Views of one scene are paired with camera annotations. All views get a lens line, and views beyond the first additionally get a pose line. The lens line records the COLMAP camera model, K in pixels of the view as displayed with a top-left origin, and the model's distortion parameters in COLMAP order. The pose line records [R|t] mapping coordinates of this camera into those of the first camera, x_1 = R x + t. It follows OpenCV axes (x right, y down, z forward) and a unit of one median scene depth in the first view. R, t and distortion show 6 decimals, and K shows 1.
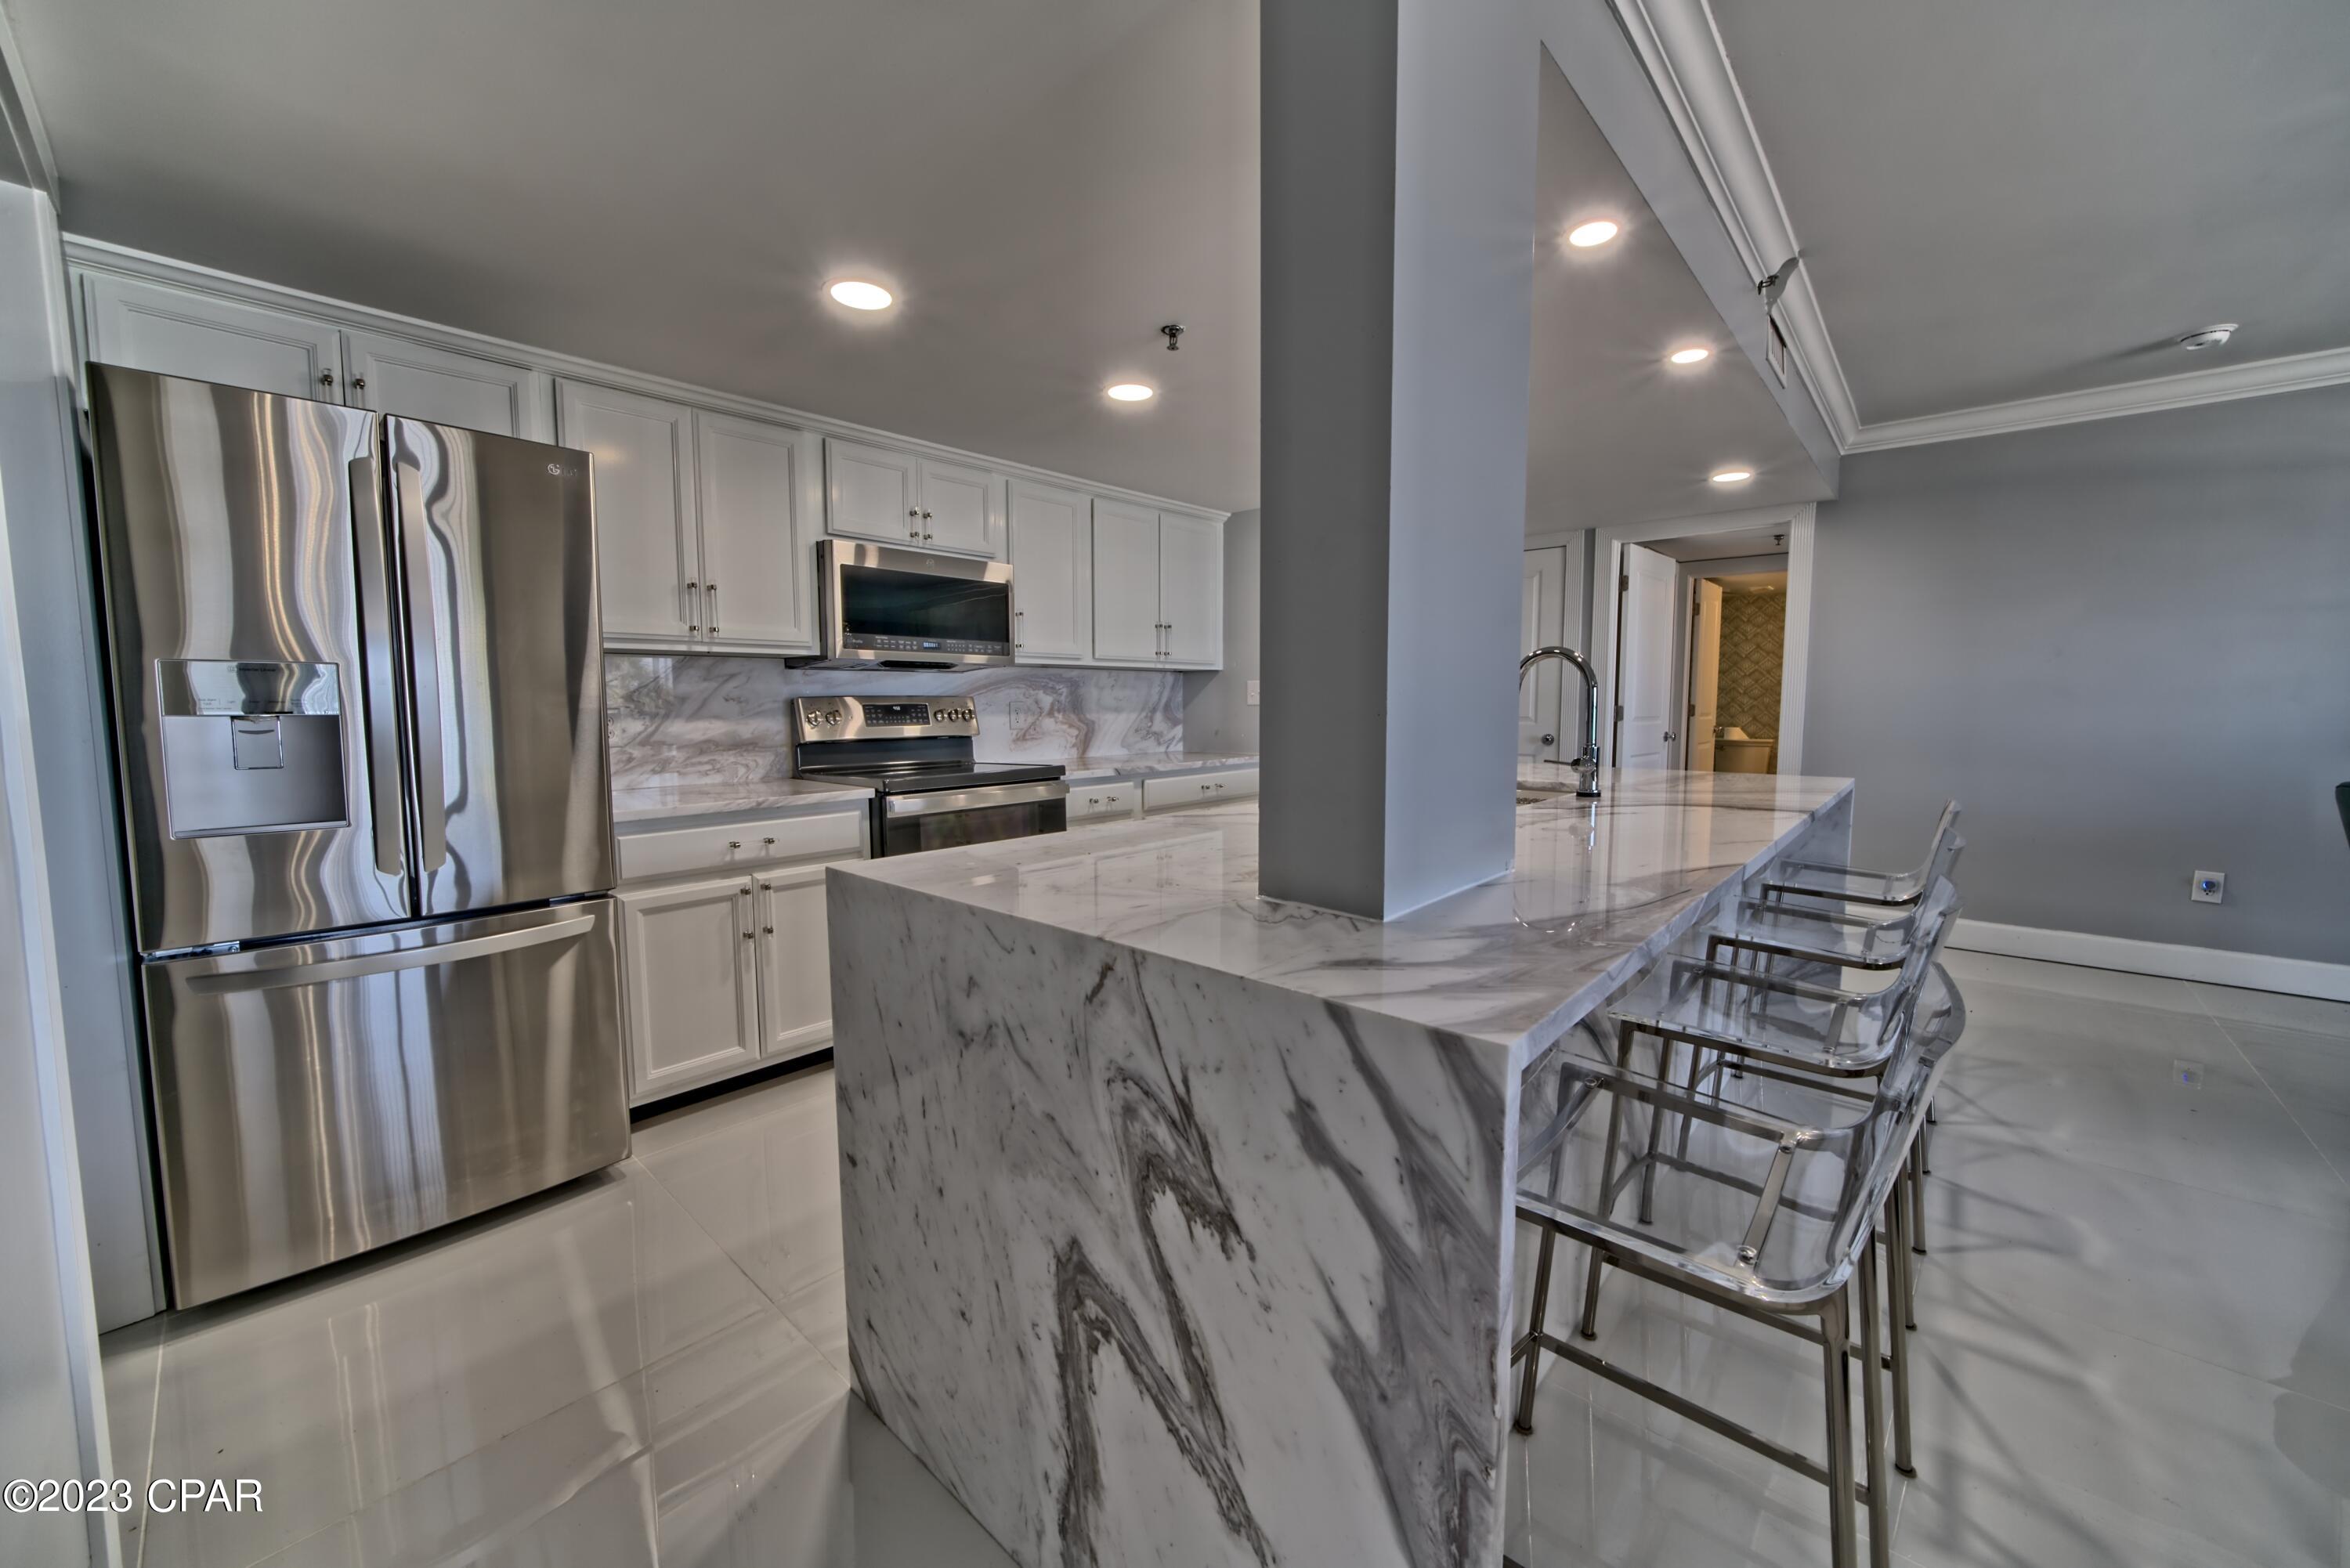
lens RADIAL K [[876.0, 0, 1177.7], [0, 876.0, 779.4], [0, 0, 1]] dist [-0.013533, 0.001207]
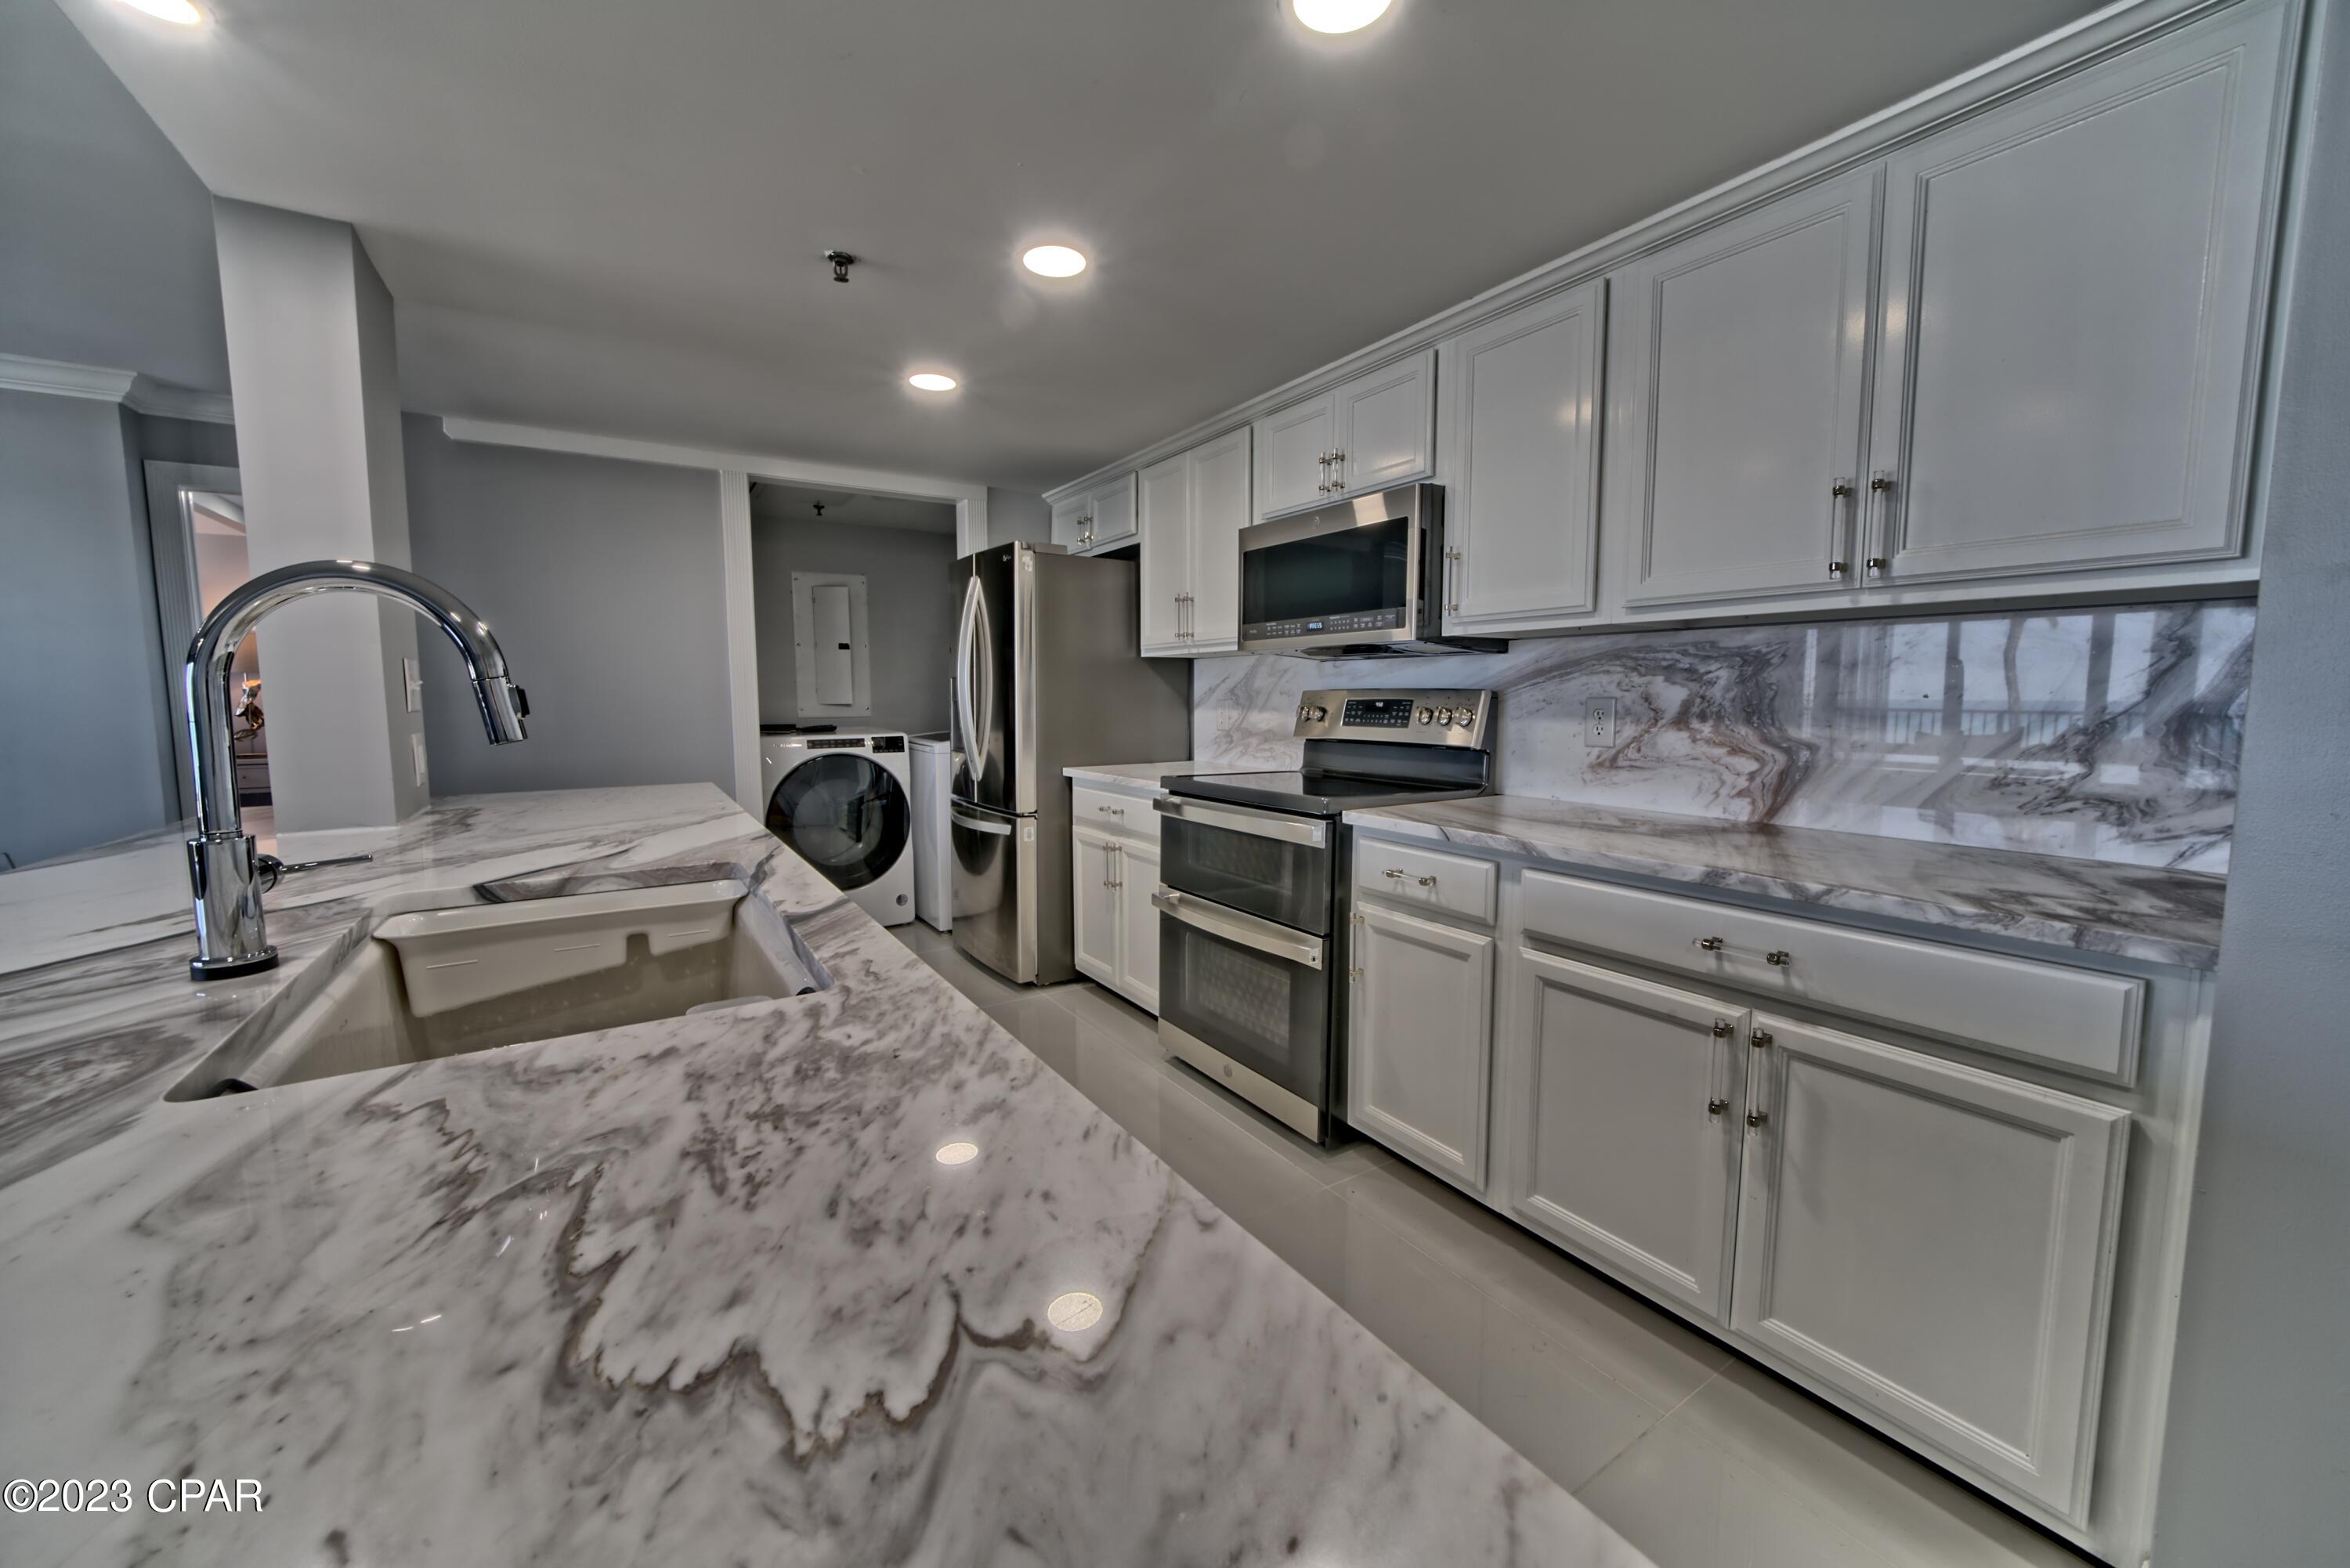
lens RADIAL K [[876.0, 0, 1173.7], [0, 876.0, 778.6], [0, 0, 1]] dist [-0.013533, 0.001207]
pose [[-0.263086, 0.097131, -0.959871, 0.550629], [-0.083983, 0.988837, 0.123081, -0.107214], [0.961110, 0.112994, -0.251992, 1.137799]]
